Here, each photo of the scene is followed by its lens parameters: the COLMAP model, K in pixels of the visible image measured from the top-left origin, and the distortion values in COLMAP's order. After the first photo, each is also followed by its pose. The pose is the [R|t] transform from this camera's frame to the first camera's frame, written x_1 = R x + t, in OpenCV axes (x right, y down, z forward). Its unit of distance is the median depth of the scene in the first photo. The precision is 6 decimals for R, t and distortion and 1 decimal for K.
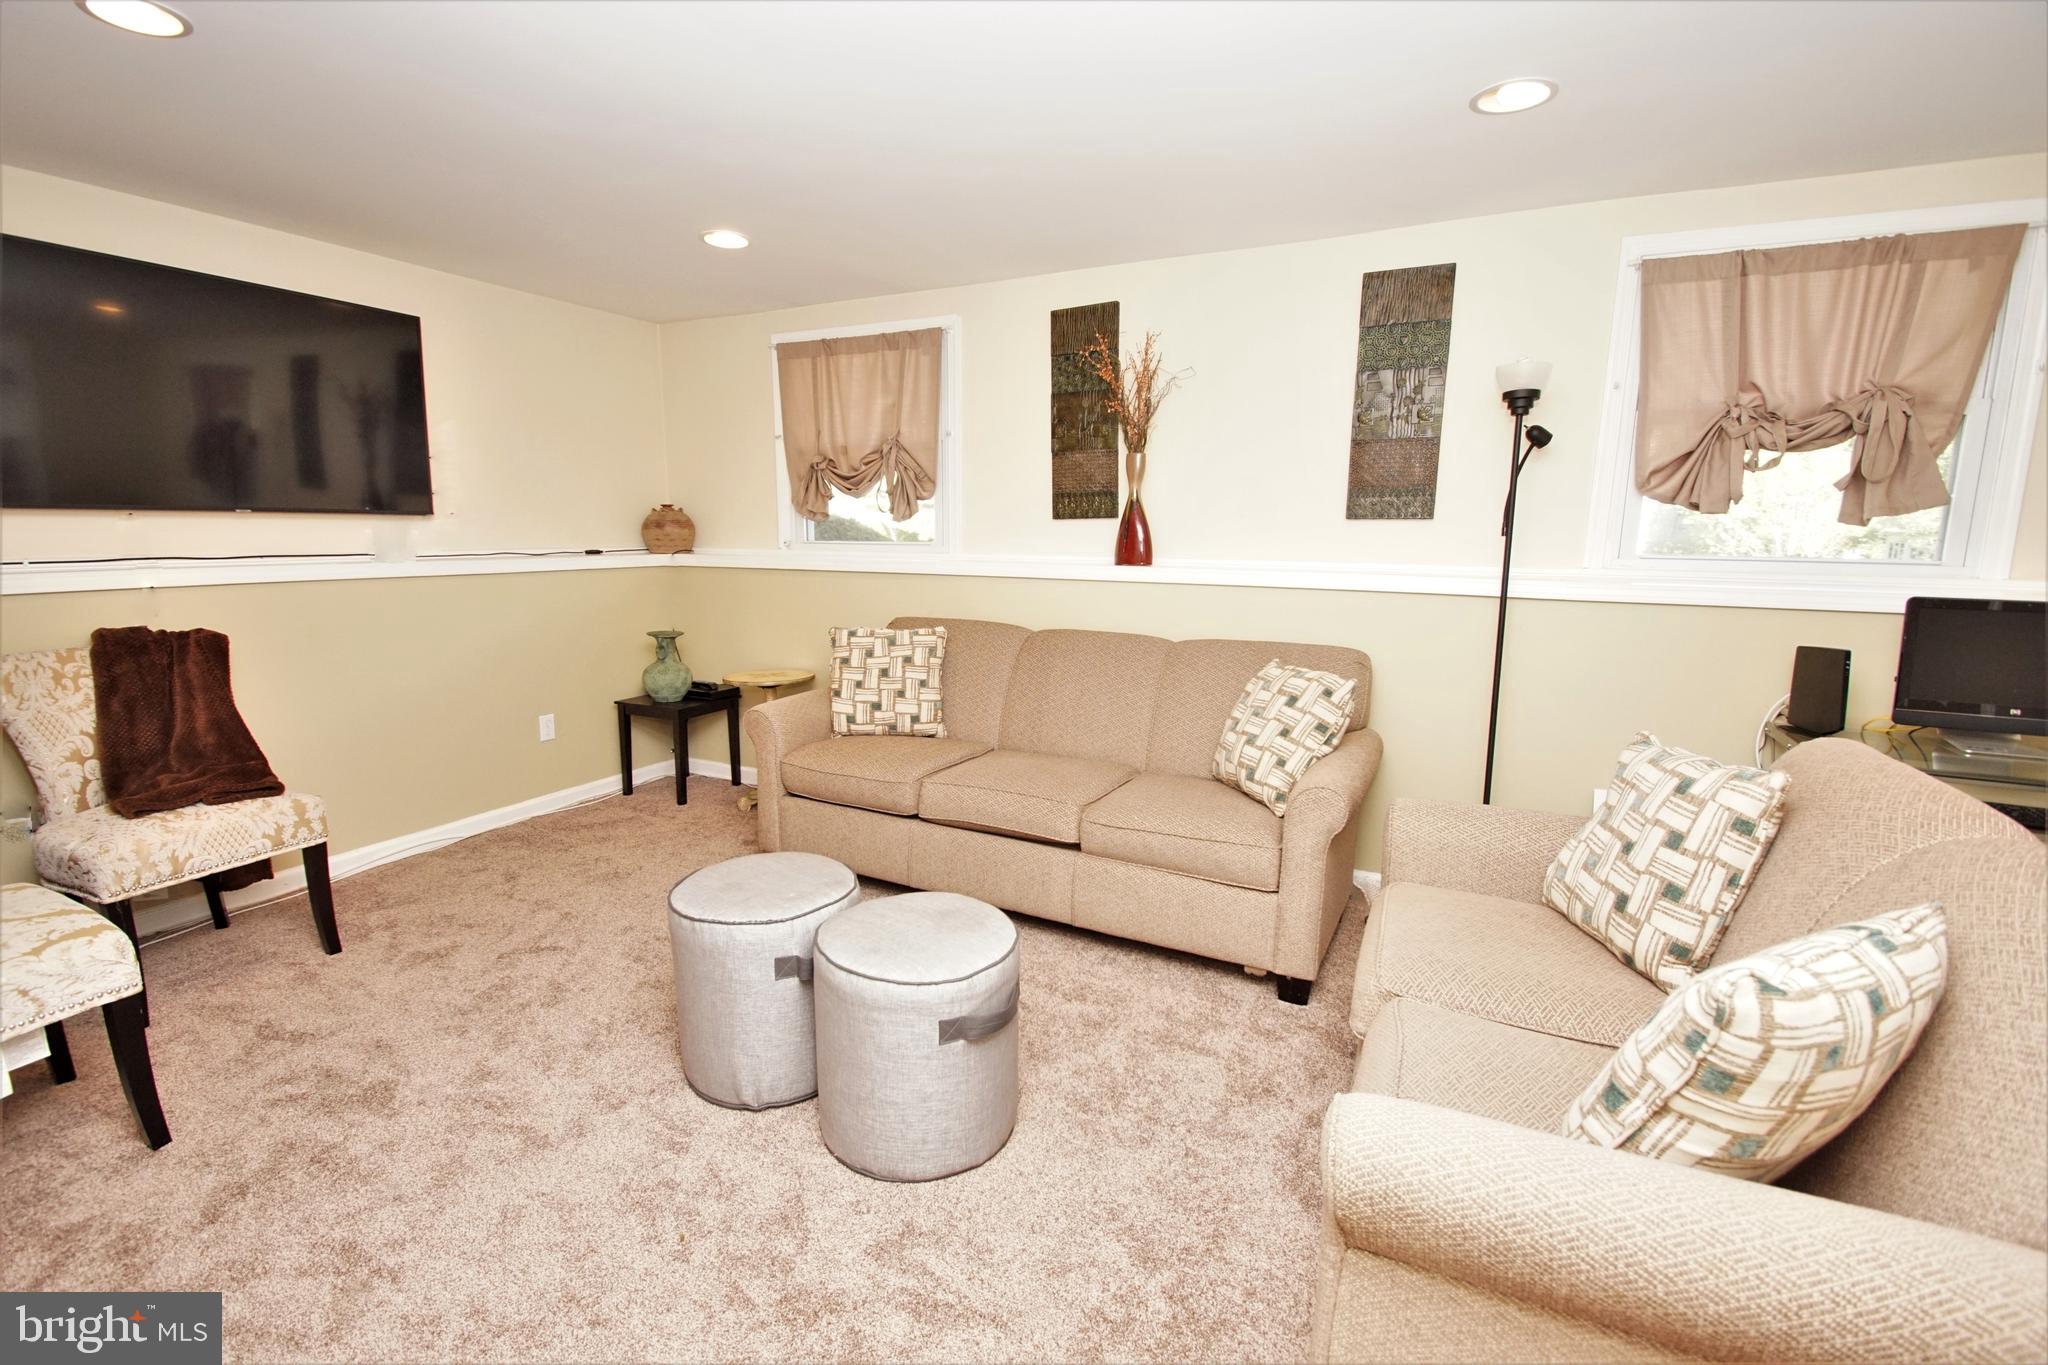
lens RADIAL K [[910.9, 0, 988.6], [0, 910.9, 684.9], [0, 0, 1]] dist [0.023585, -0.021670]
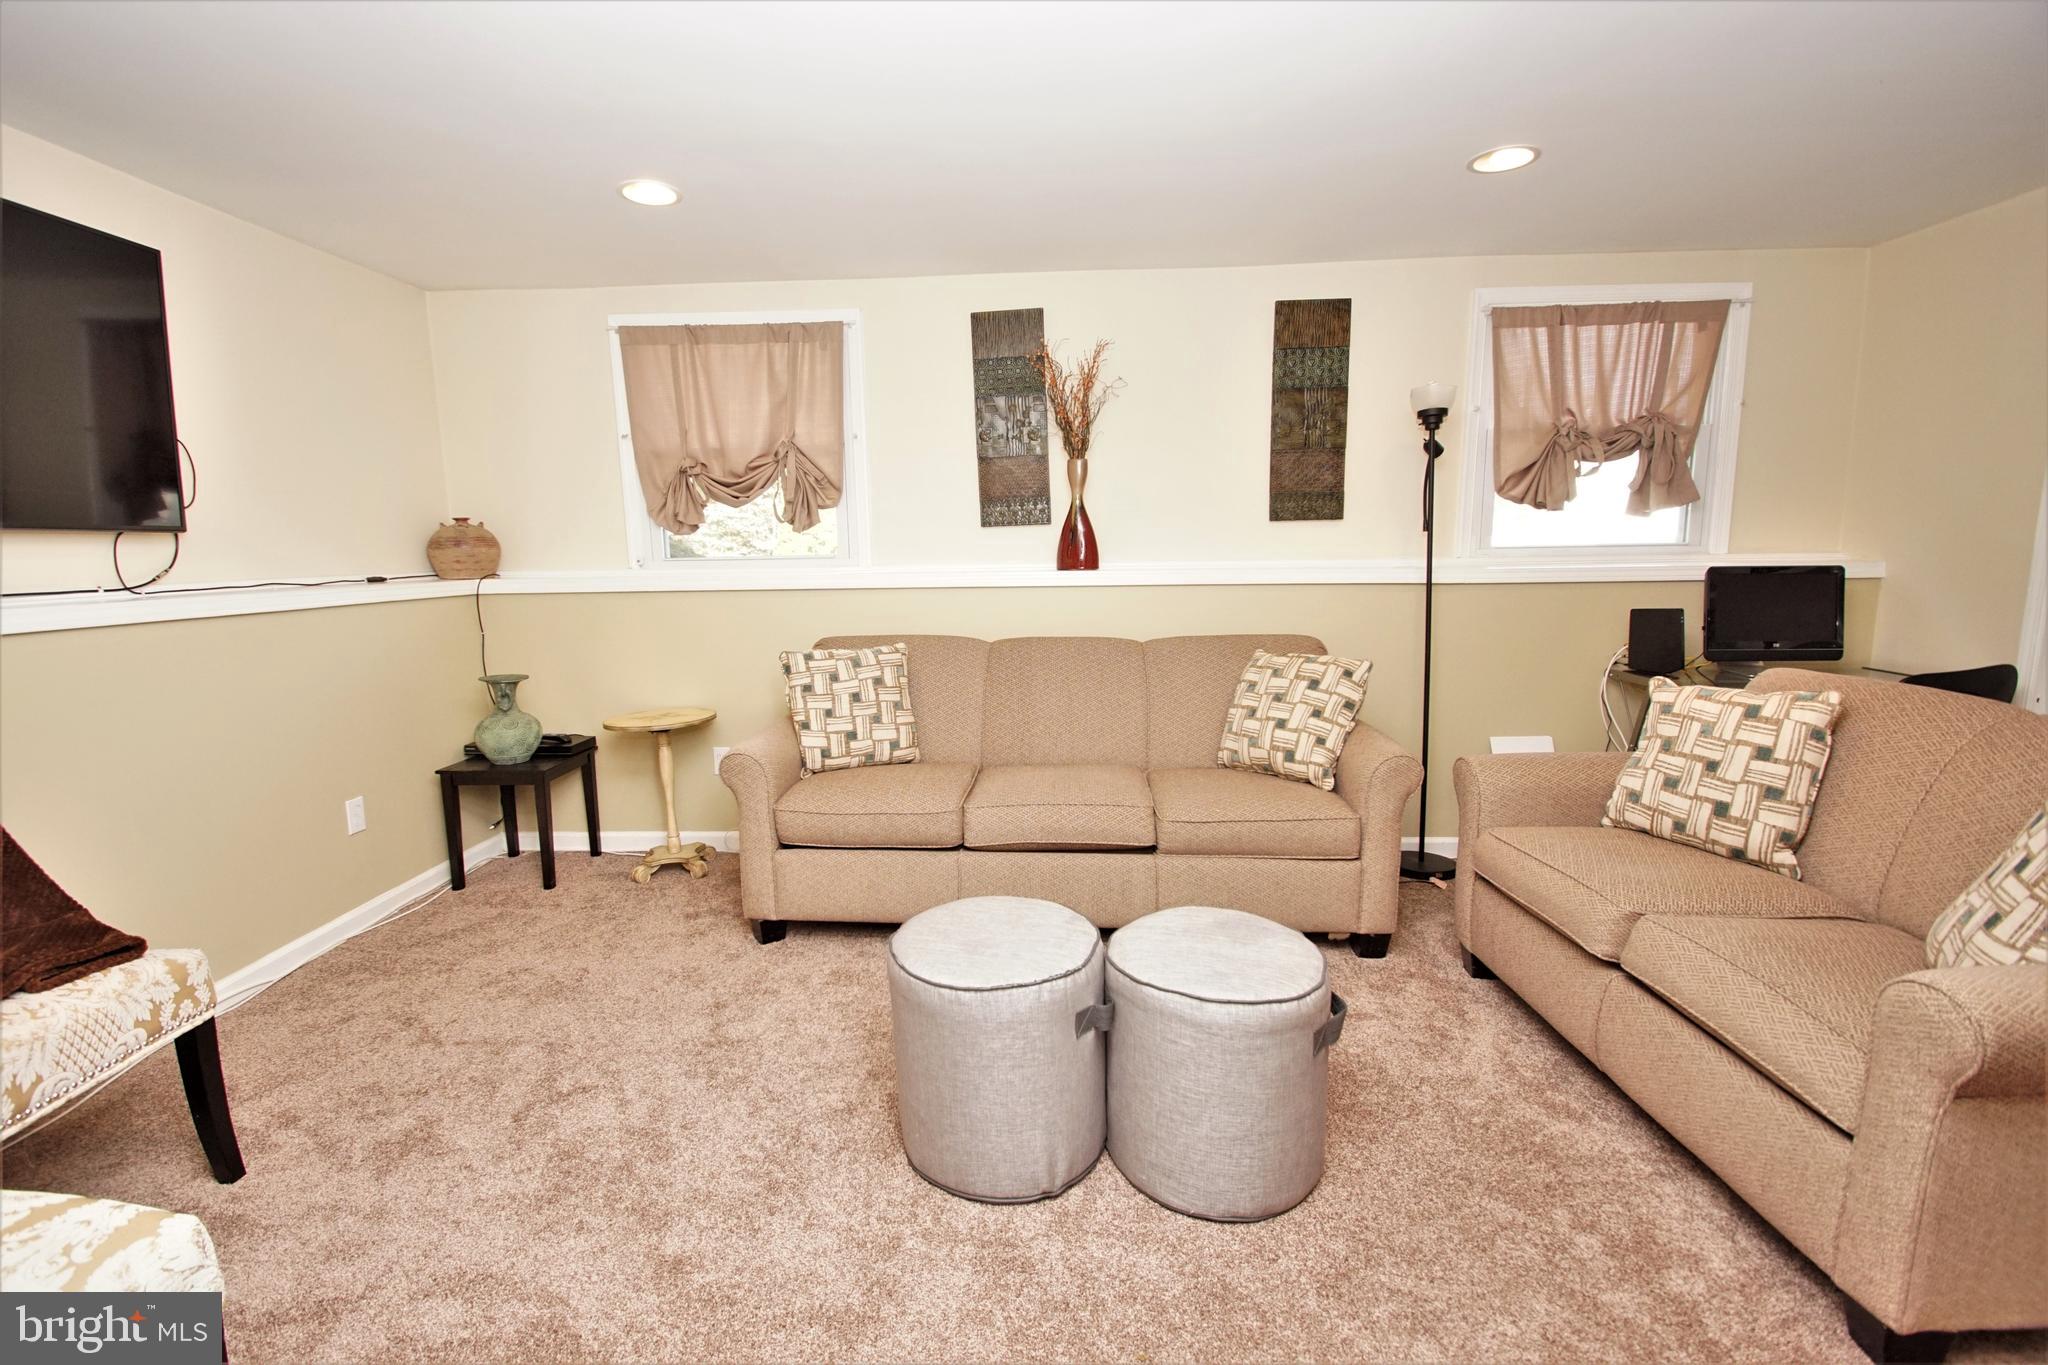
lens RADIAL K [[910.9, 0, 988.6], [0, 910.9, 684.9], [0, 0, 1]] dist [0.023585, -0.021670]
pose [[0.911215, -0.082366, 0.403612, -0.357965], [0.092166, 0.995732, -0.004878, -0.009239], [-0.401488, 0.041644, 0.914917, 0.125355]]
